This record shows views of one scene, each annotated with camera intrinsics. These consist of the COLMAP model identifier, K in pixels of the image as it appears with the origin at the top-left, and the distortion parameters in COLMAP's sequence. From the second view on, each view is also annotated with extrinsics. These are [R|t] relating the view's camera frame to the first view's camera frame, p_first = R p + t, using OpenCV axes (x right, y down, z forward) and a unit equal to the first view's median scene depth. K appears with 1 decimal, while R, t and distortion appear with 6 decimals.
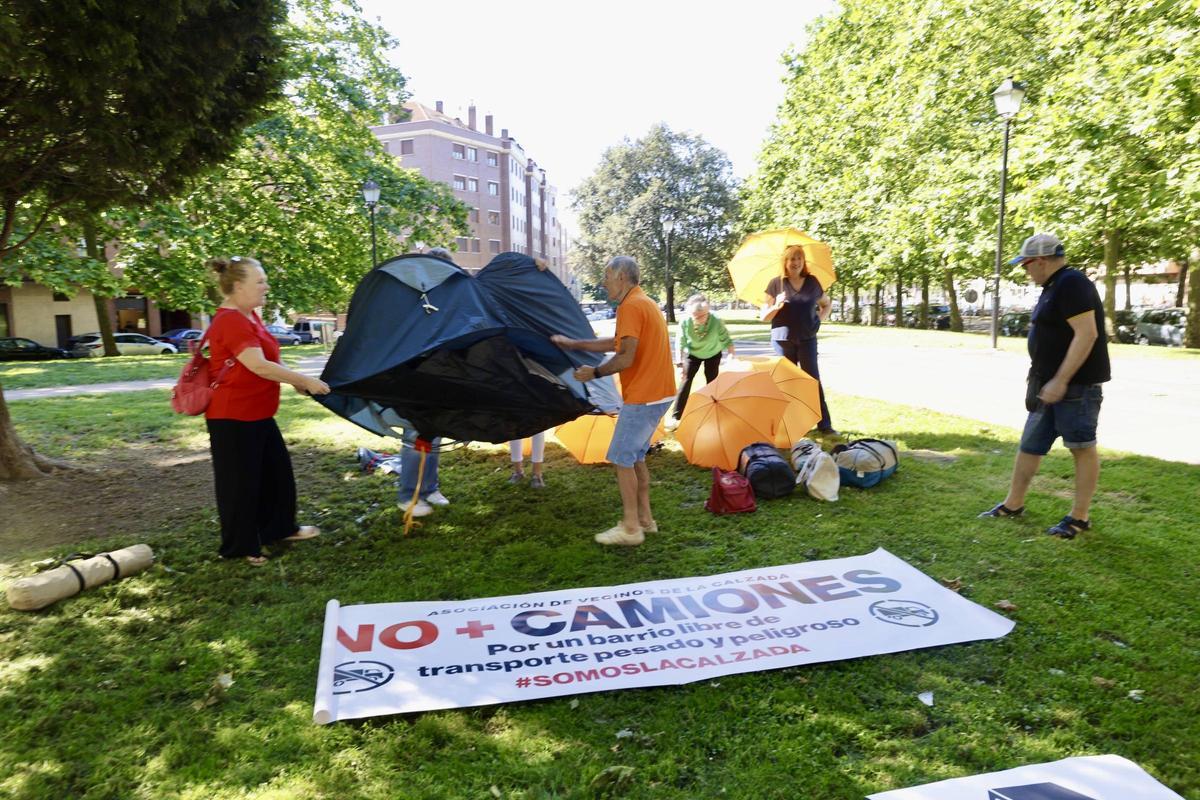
lens RADIAL K [[833.2, 0, 592.1], [0, 833.2, 406.2], [0, 0, 1]] dist [-0.012756, 0.015196]
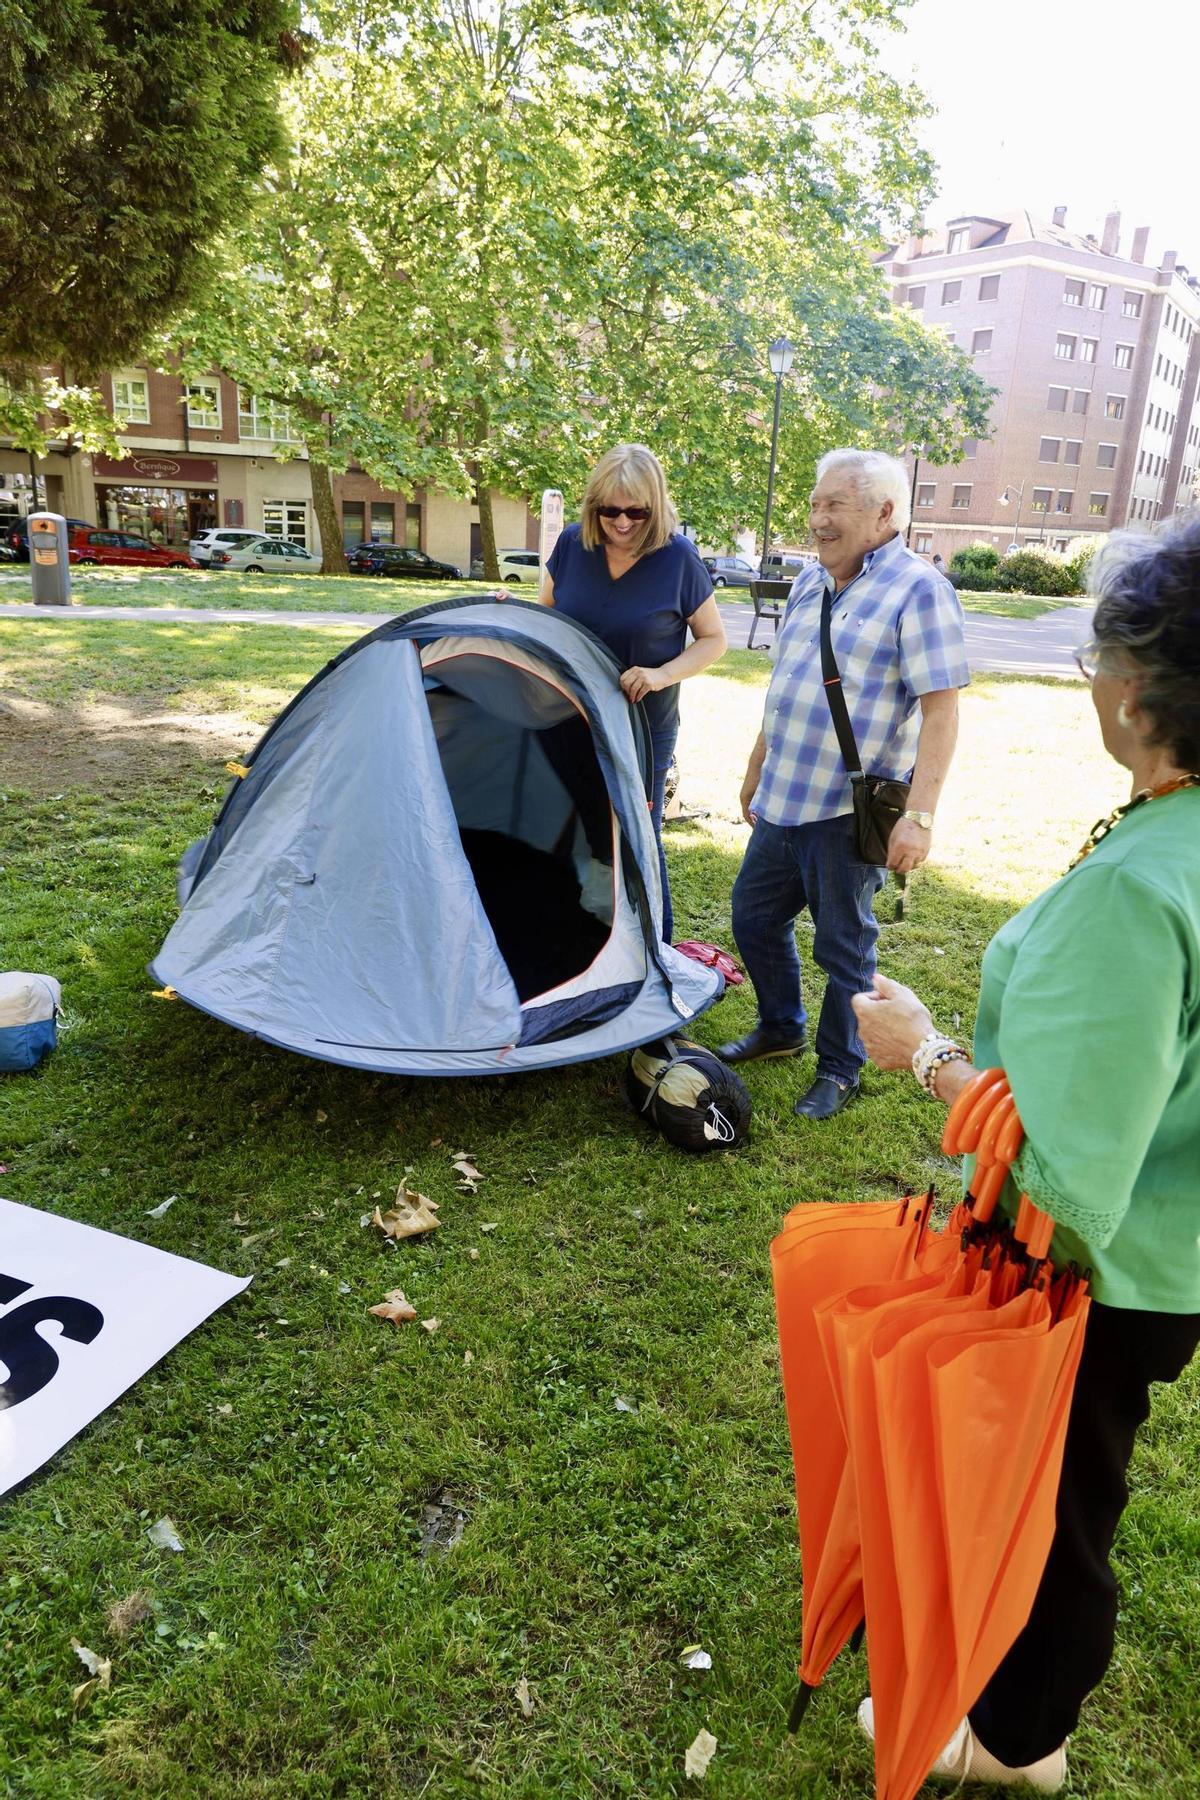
lens RADIAL K [[1175.4, 0, 615.1], [0, 1175.4, 887.5], [0, 0, 1]] dist [-0.008236, 0.002906]
pose [[0.856131, 0.208515, -0.472824, 0.140233], [-0.126628, 0.971733, 0.199250, -0.016844], [0.501005, -0.110712, 0.858334, 0.082681]]
